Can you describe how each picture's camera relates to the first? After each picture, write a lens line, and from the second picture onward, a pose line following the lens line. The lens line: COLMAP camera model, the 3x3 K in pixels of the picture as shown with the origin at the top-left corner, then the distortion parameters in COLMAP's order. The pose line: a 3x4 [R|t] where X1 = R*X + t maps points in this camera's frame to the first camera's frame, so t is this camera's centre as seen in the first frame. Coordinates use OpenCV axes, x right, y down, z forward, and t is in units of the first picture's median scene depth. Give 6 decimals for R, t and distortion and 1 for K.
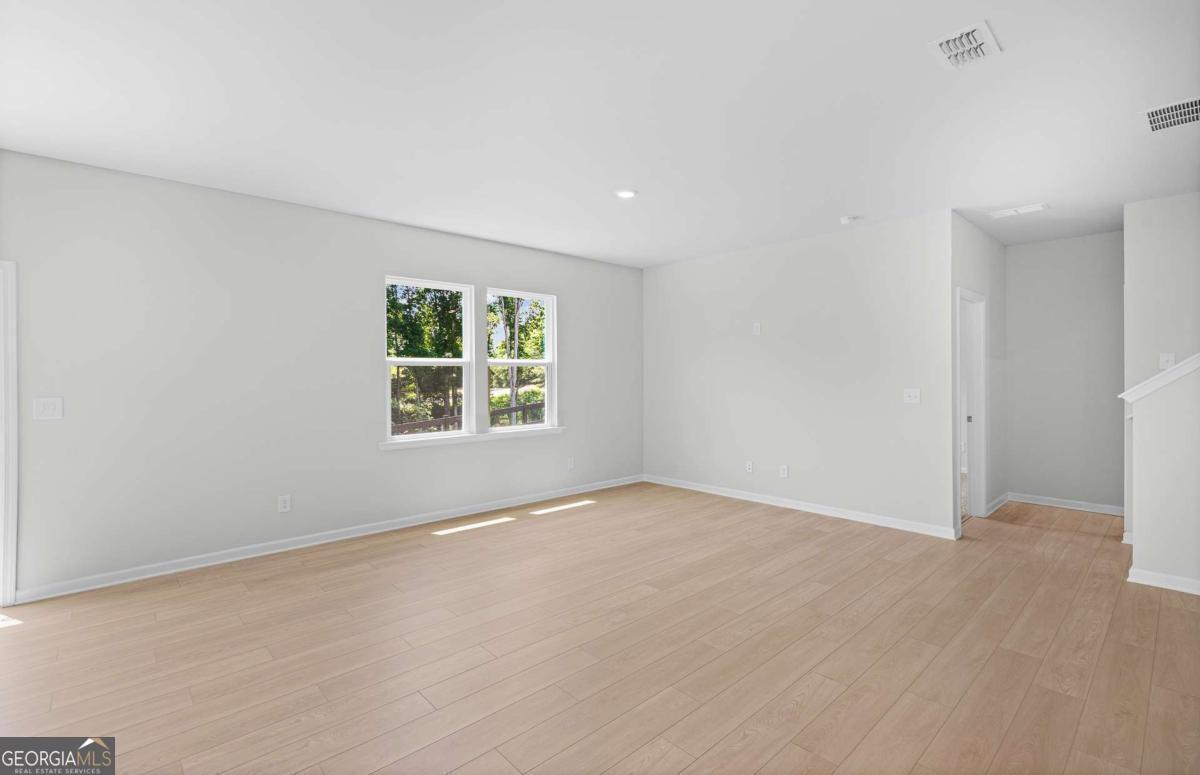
lens RADIAL K [[534.1, 0, 607.1], [0, 534.1, 380.2], [0, 0, 1]] dist [0.002087, 0.000482]
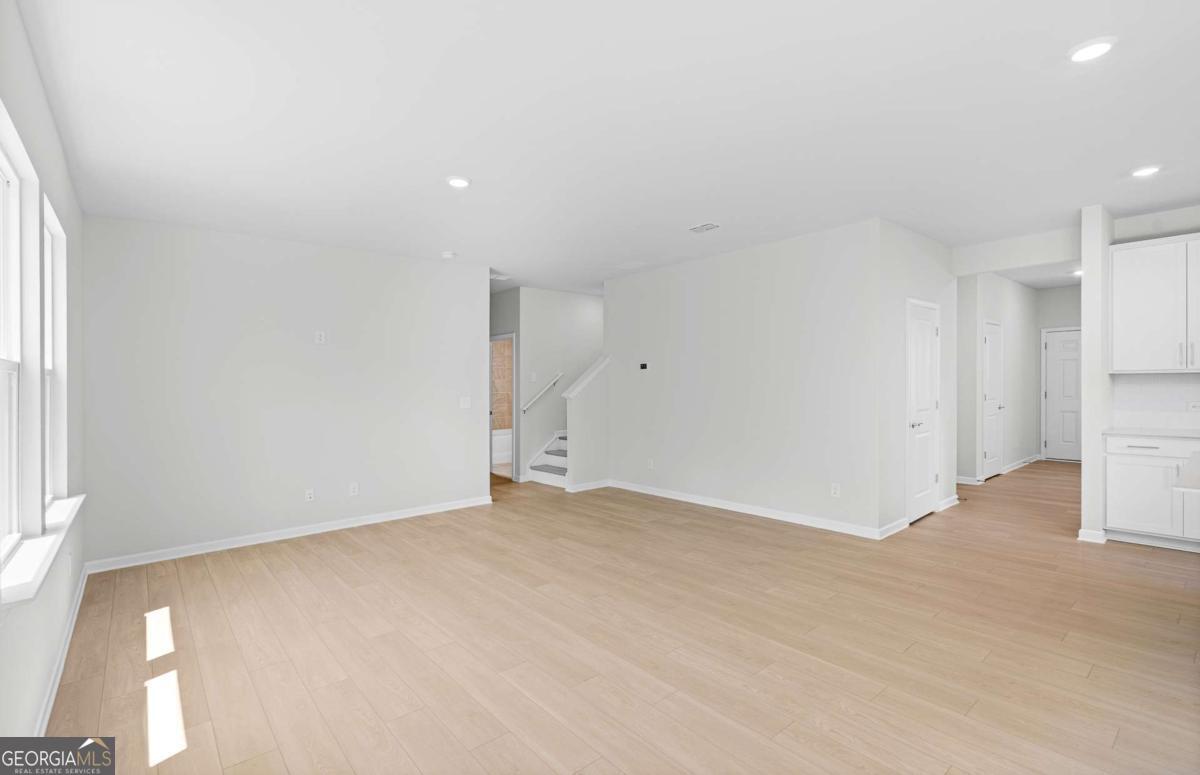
lens RADIAL K [[534.1, 0, 607.1], [0, 534.1, 380.2], [0, 0, 1]] dist [0.002087, 0.000482]
pose [[0.028384, 0.019502, 0.999407, -0.851412], [0.022796, 0.999537, -0.020152, 0.011986], [-0.999337, 0.023354, 0.027927, 0.746952]]
